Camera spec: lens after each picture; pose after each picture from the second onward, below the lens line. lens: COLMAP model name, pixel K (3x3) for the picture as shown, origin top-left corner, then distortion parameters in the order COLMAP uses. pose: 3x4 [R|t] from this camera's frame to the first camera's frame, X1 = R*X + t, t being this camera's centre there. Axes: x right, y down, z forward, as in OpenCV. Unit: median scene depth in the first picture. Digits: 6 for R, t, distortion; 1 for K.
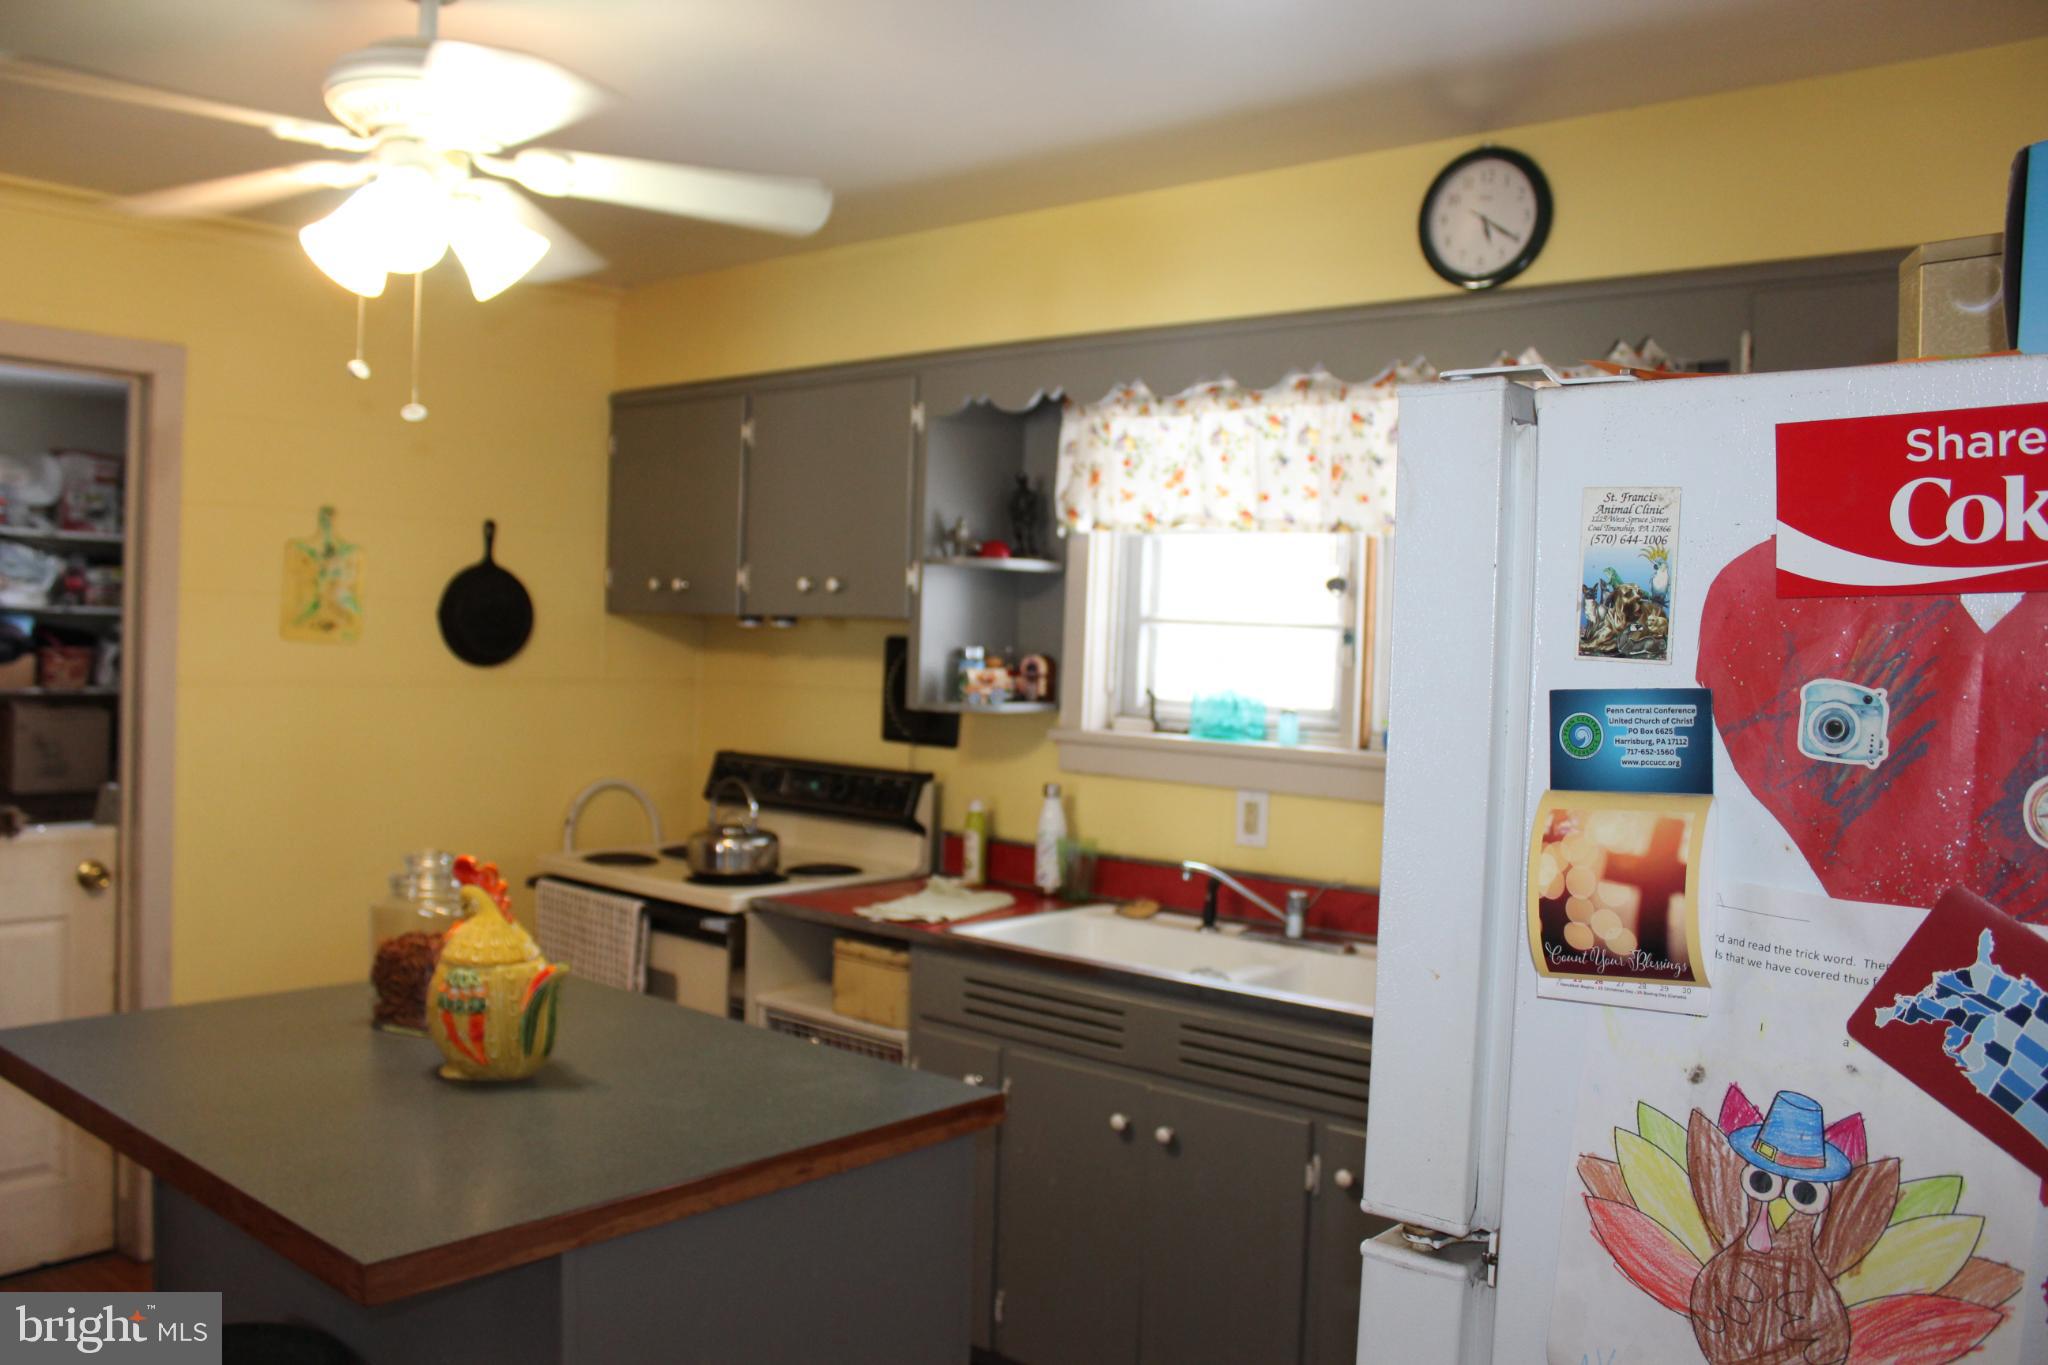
lens RADIAL K [[1672.8, 0, 1017.1], [0, 1672.8, 683.9], [0, 0, 1]] dist [-0.170509, 0.153545]
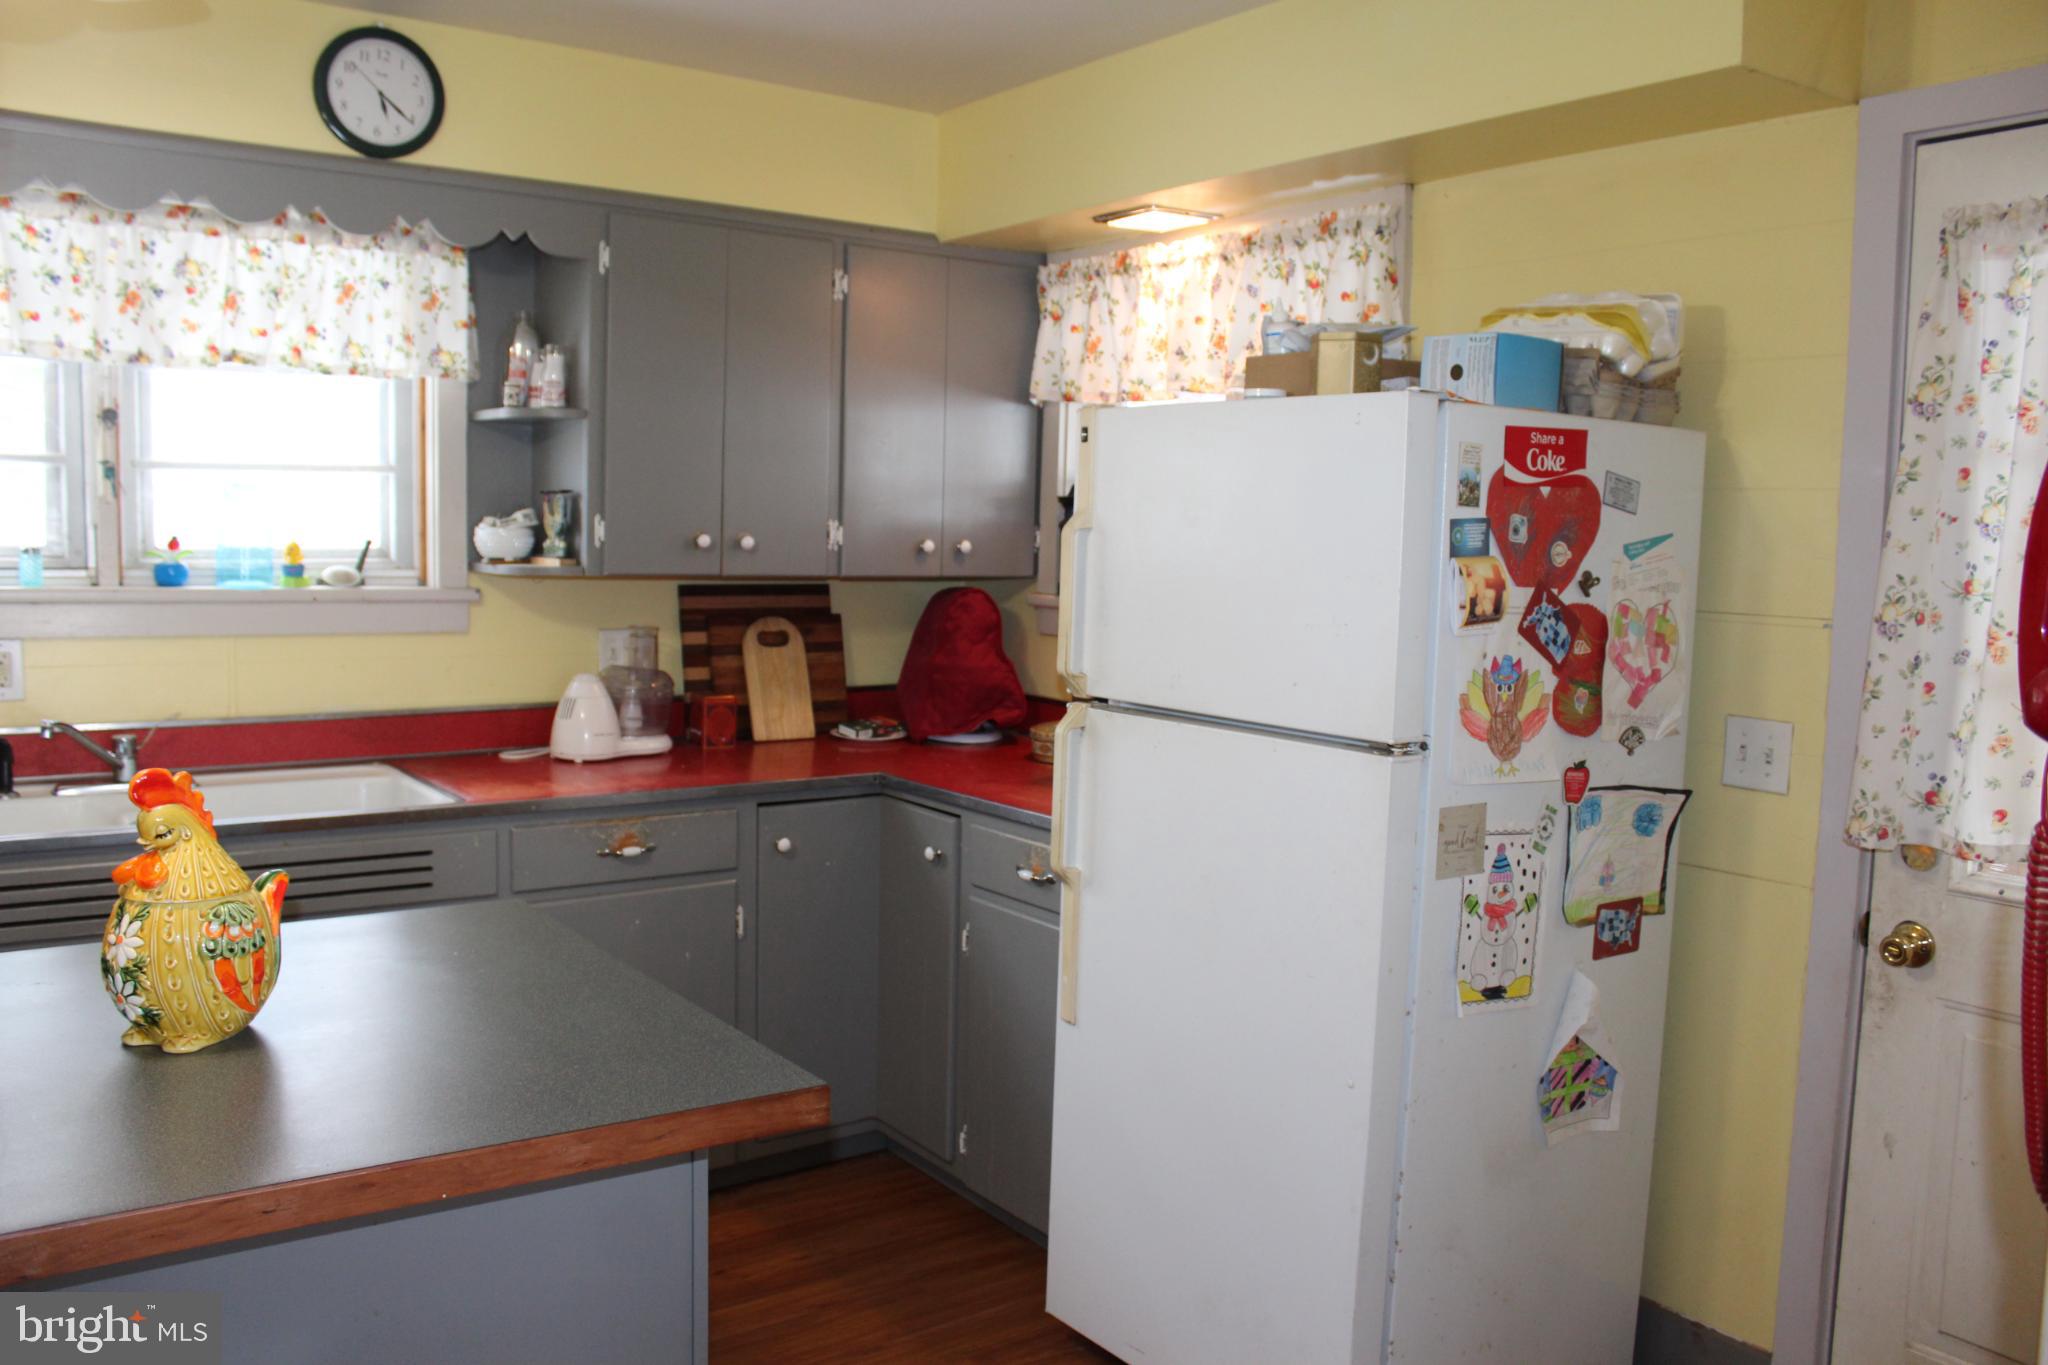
lens RADIAL K [[1672.8, 0, 1017.1], [0, 1672.8, 683.9], [0, 0, 1]] dist [-0.170509, 0.153545]
pose [[0.222604, -0.120072, 0.967487, -0.686272], [0.006594, 0.992549, 0.121665, -0.017294], [-0.974887, -0.020704, 0.221737, 0.313224]]
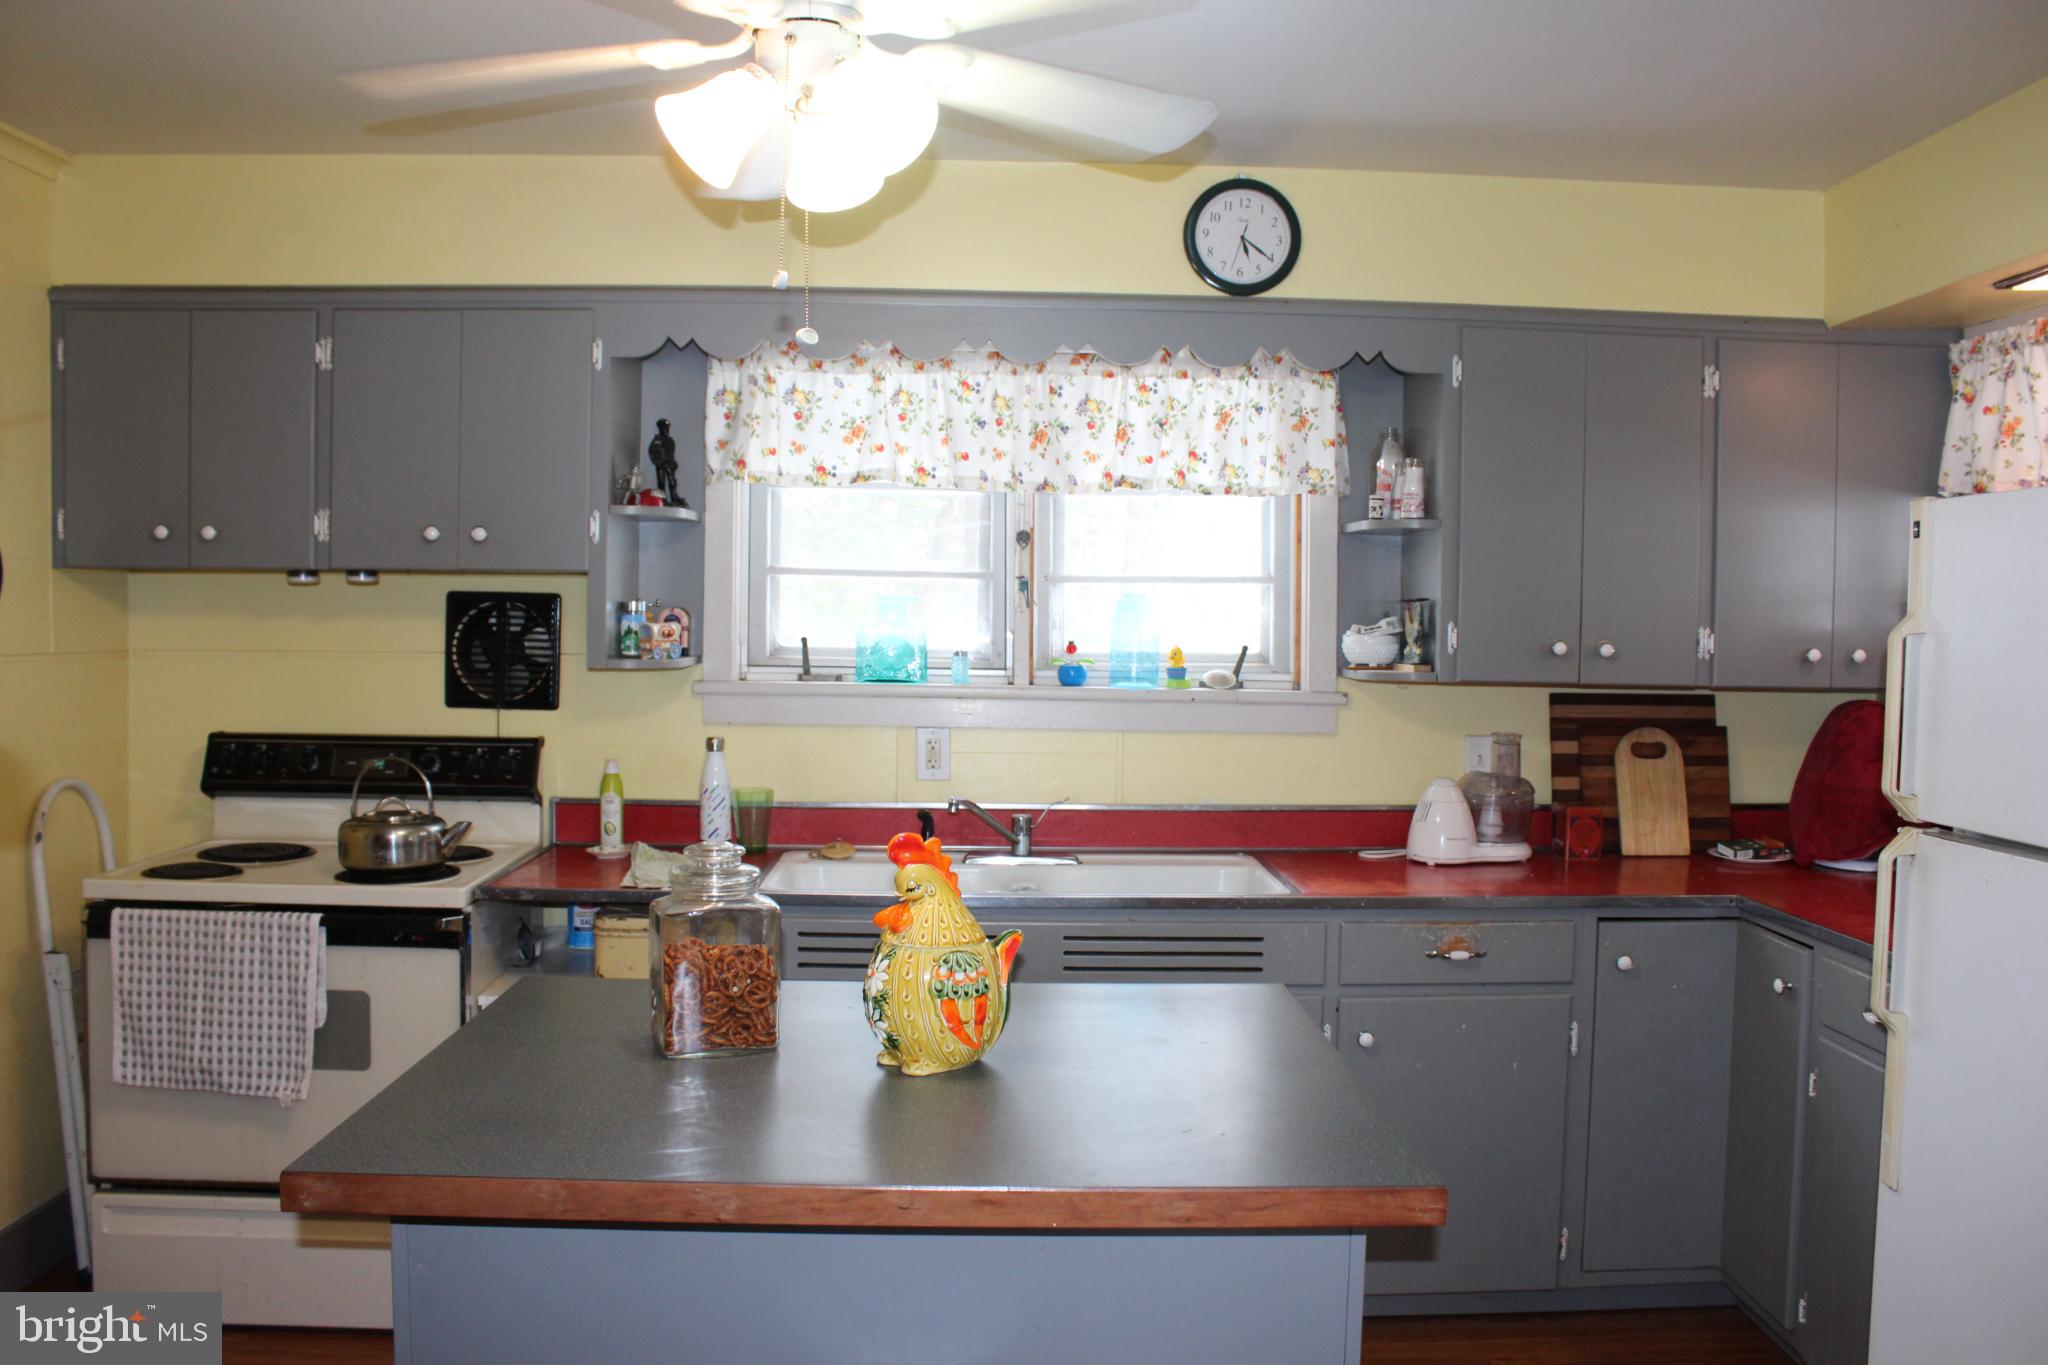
lens RADIAL K [[1682.7, 0, 1015.2], [0, 1682.7, 683.8], [0, 0, 1]] dist [-0.171590, 0.153275]
pose [[0.736956, -0.050291, 0.674067, -0.649017], [0.027962, 0.998643, 0.043936, -0.013026], [-0.675362, -0.013530, 0.737362, 0.193548]]
